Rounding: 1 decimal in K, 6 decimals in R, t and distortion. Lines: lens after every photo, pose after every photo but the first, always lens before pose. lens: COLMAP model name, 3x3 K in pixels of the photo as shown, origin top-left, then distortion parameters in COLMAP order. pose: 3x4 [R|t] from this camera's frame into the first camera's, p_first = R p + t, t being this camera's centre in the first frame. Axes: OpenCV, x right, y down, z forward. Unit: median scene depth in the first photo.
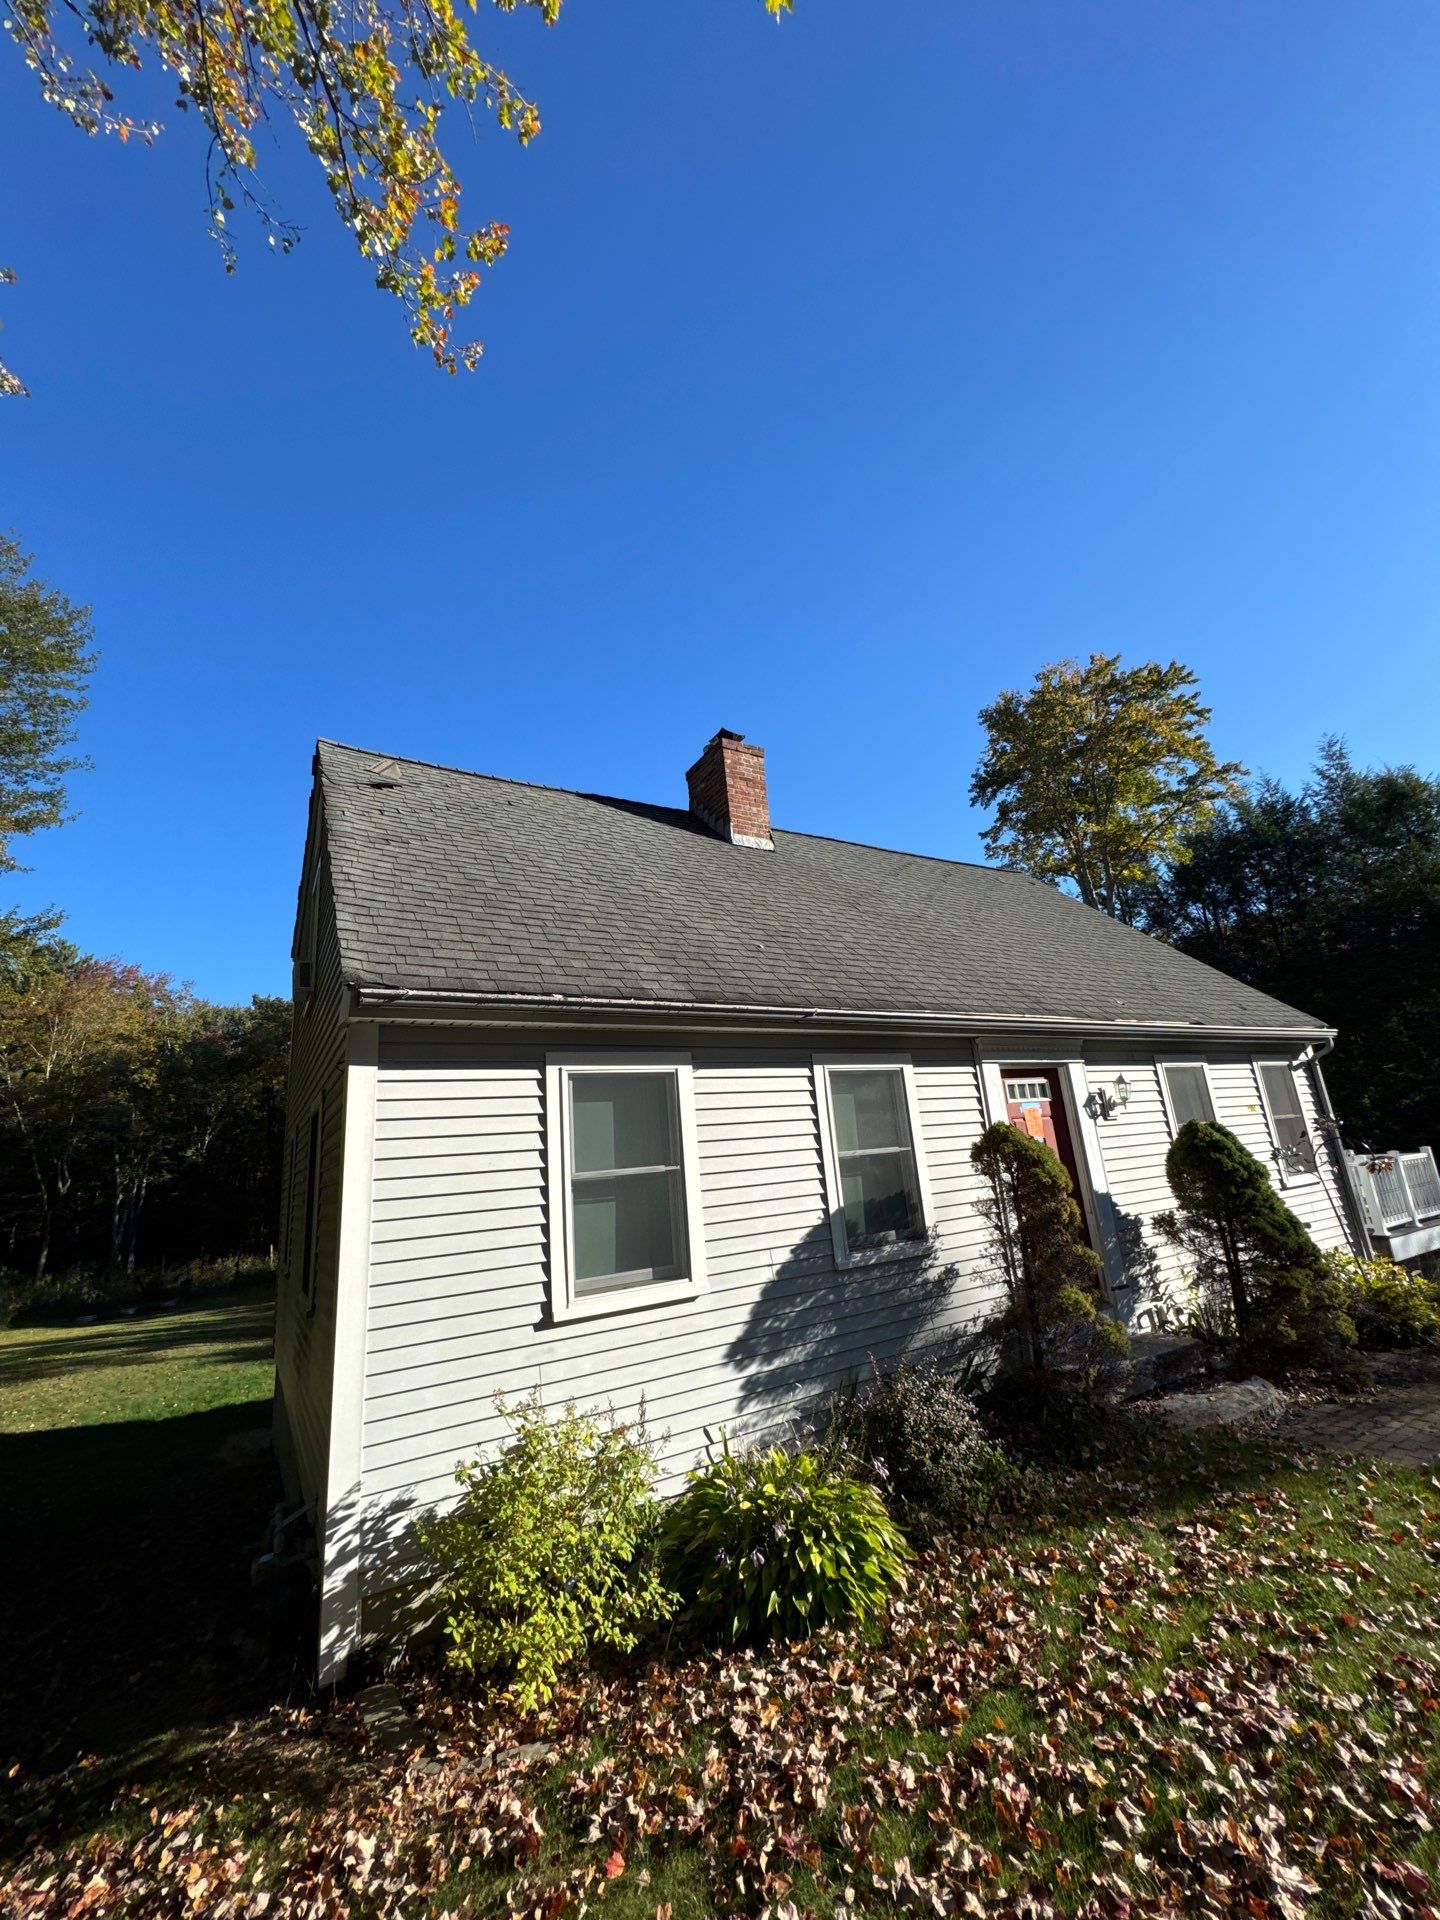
lens RADIAL K [[763.3, 0, 720.0], [0, 763.3, 960.0], [0, 0, 1]] dist [-0.003769, 0.000670]
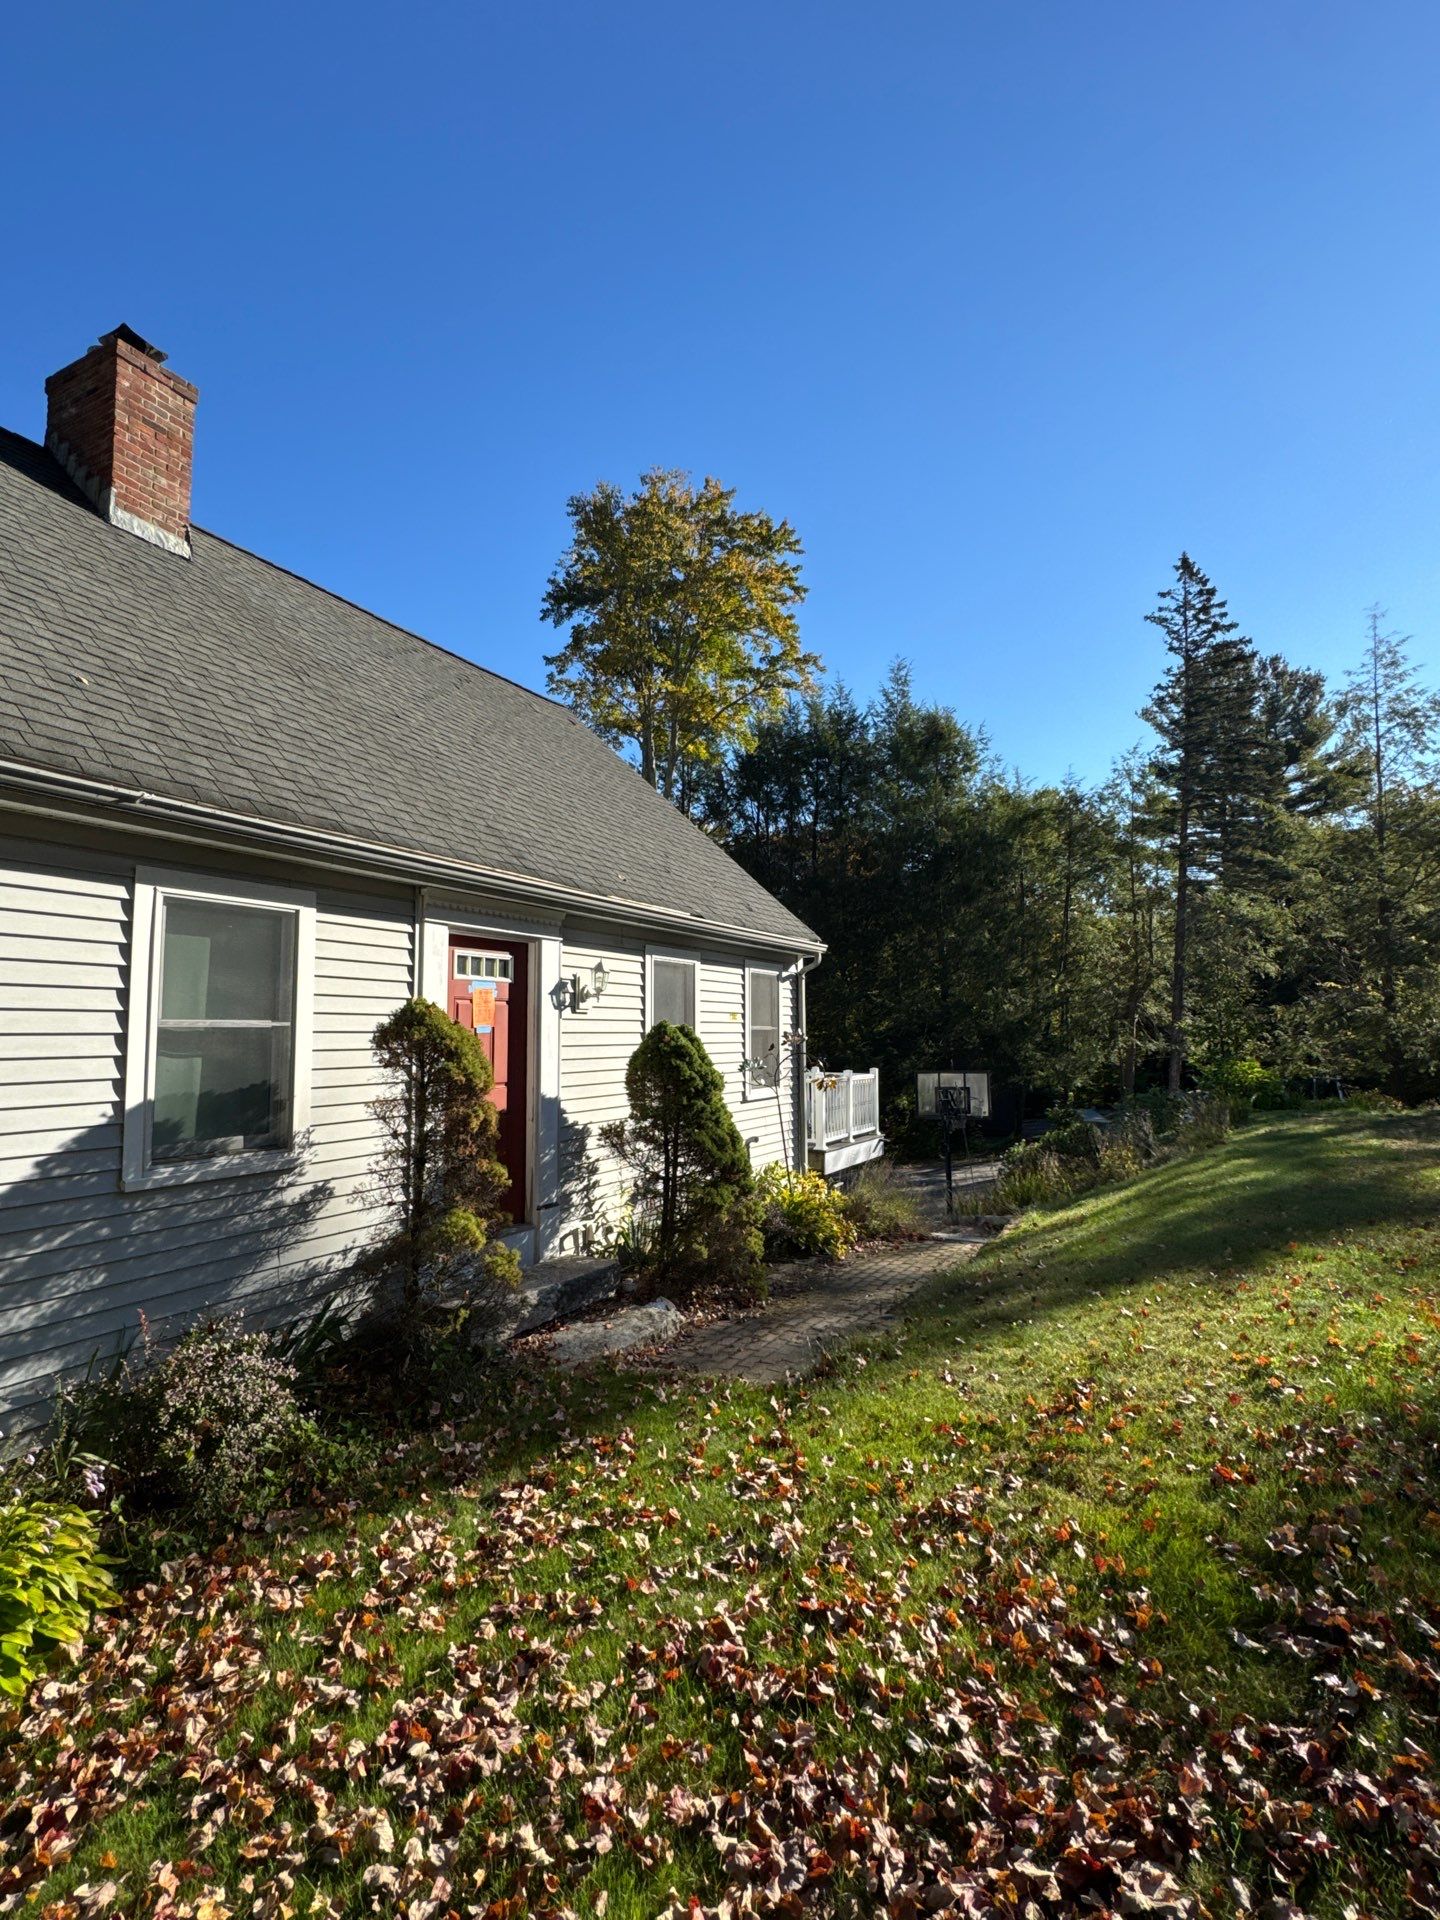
lens RADIAL K [[940.6, 0, 720.0], [0, 940.6, 960.0], [0, 0, 1]] dist [-0.002718, 0.000318]
pose [[0.847171, 0.118854, 0.517857, 0.116246], [-0.199751, 0.974403, 0.103138, 0.019460], [-0.492343, -0.190818, 0.849227, 0.075519]]
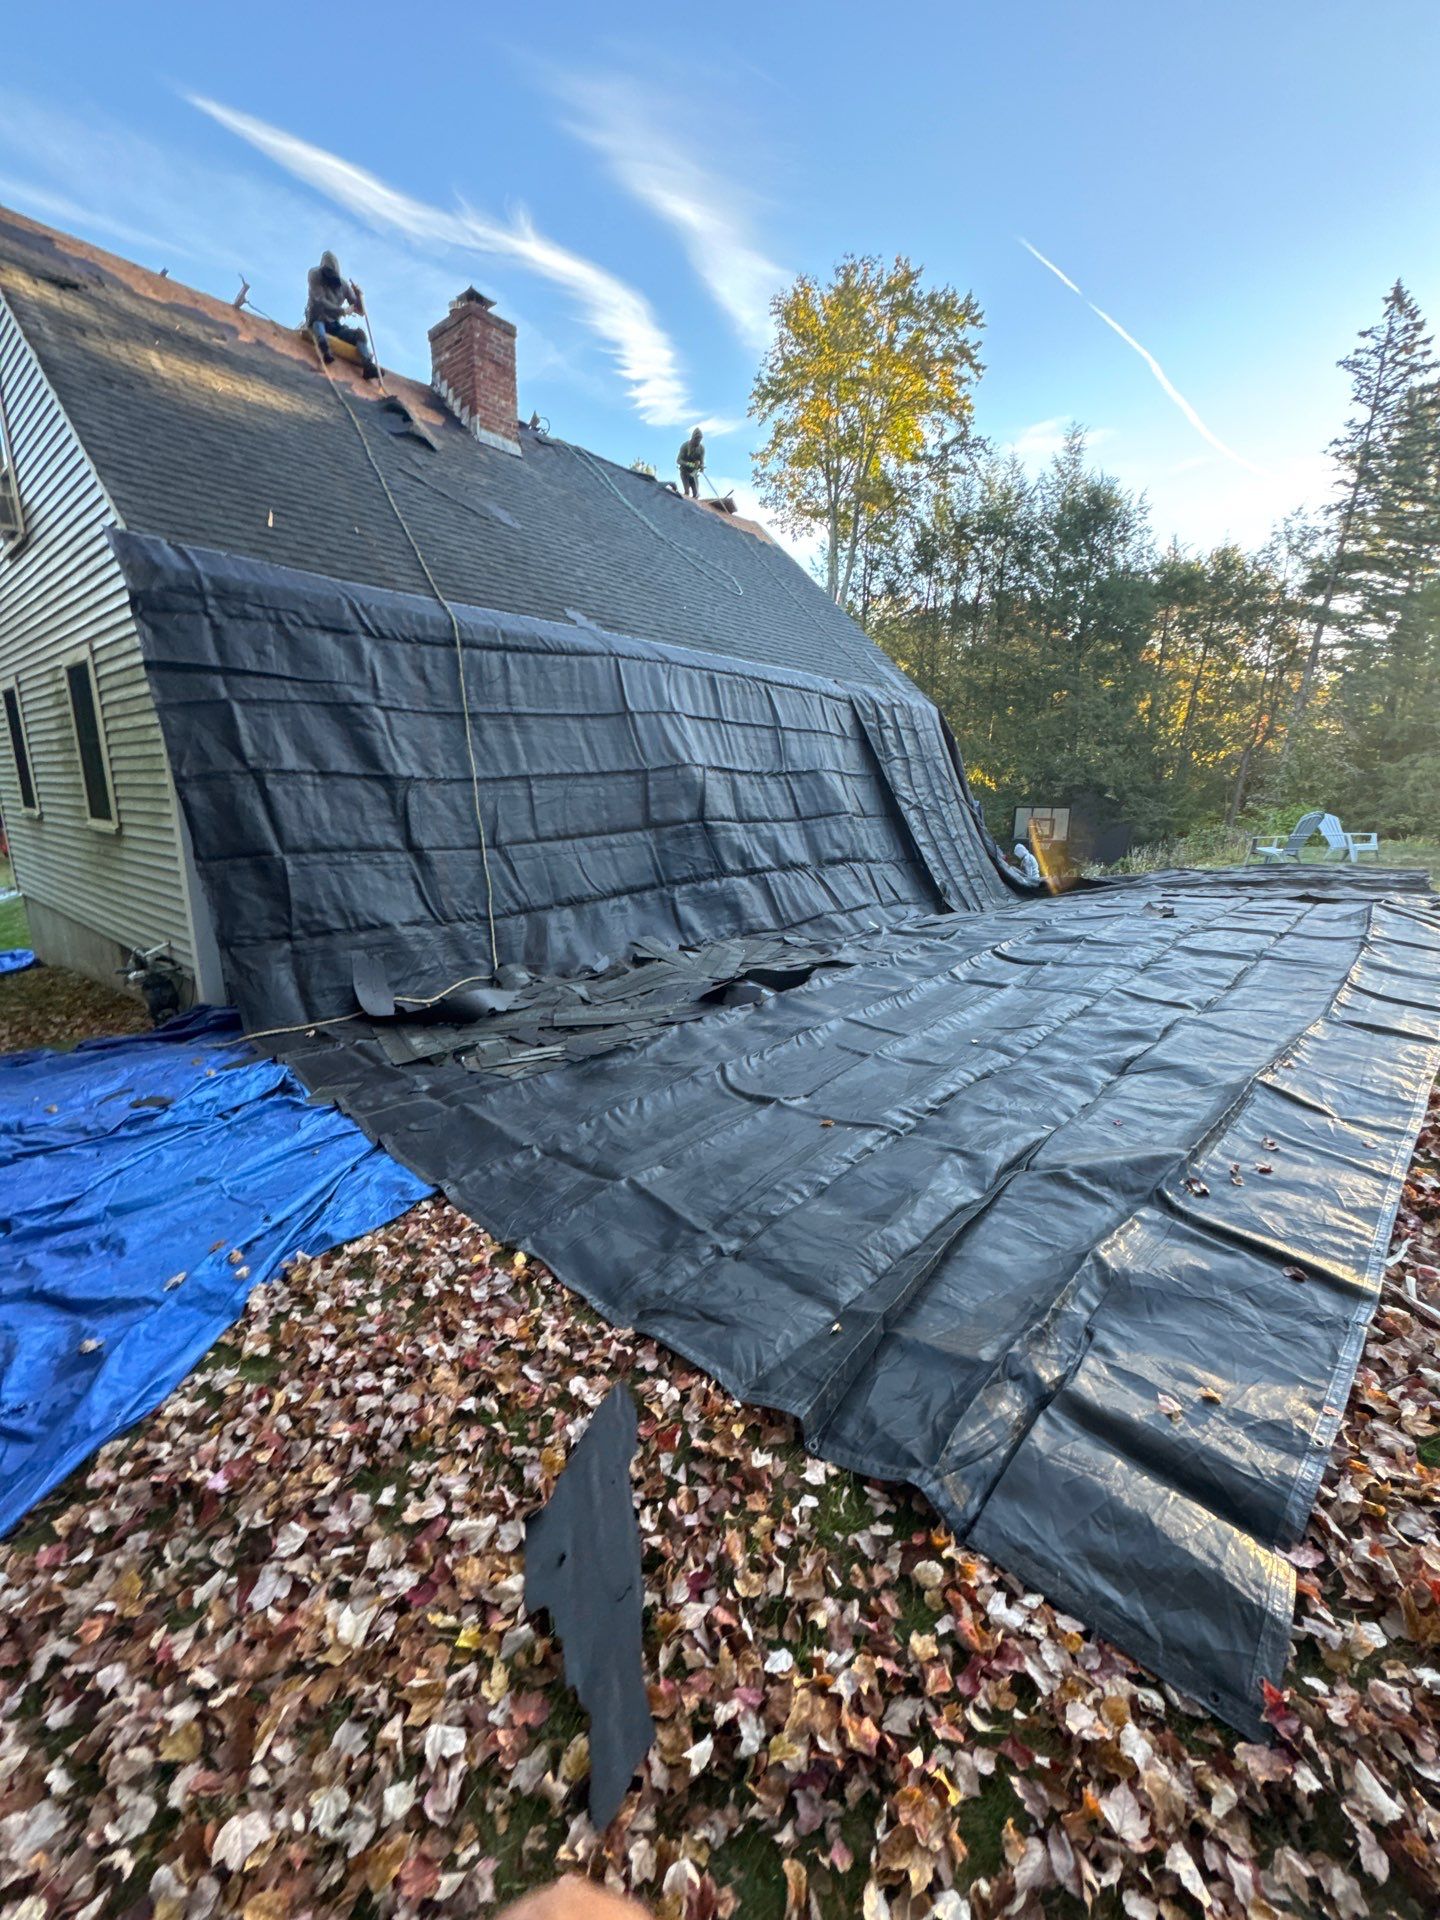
lens RADIAL K [[763.3, 0, 720.0], [0, 763.3, 960.0], [0, 0, 1]] dist [-0.003769, 0.000670]
pose [[0.941612, 0.017339, 0.336253, -0.013912], [-0.170451, 0.885795, 0.431641, -0.048402], [-0.290367, -0.463753, 0.837030, -0.345267]]
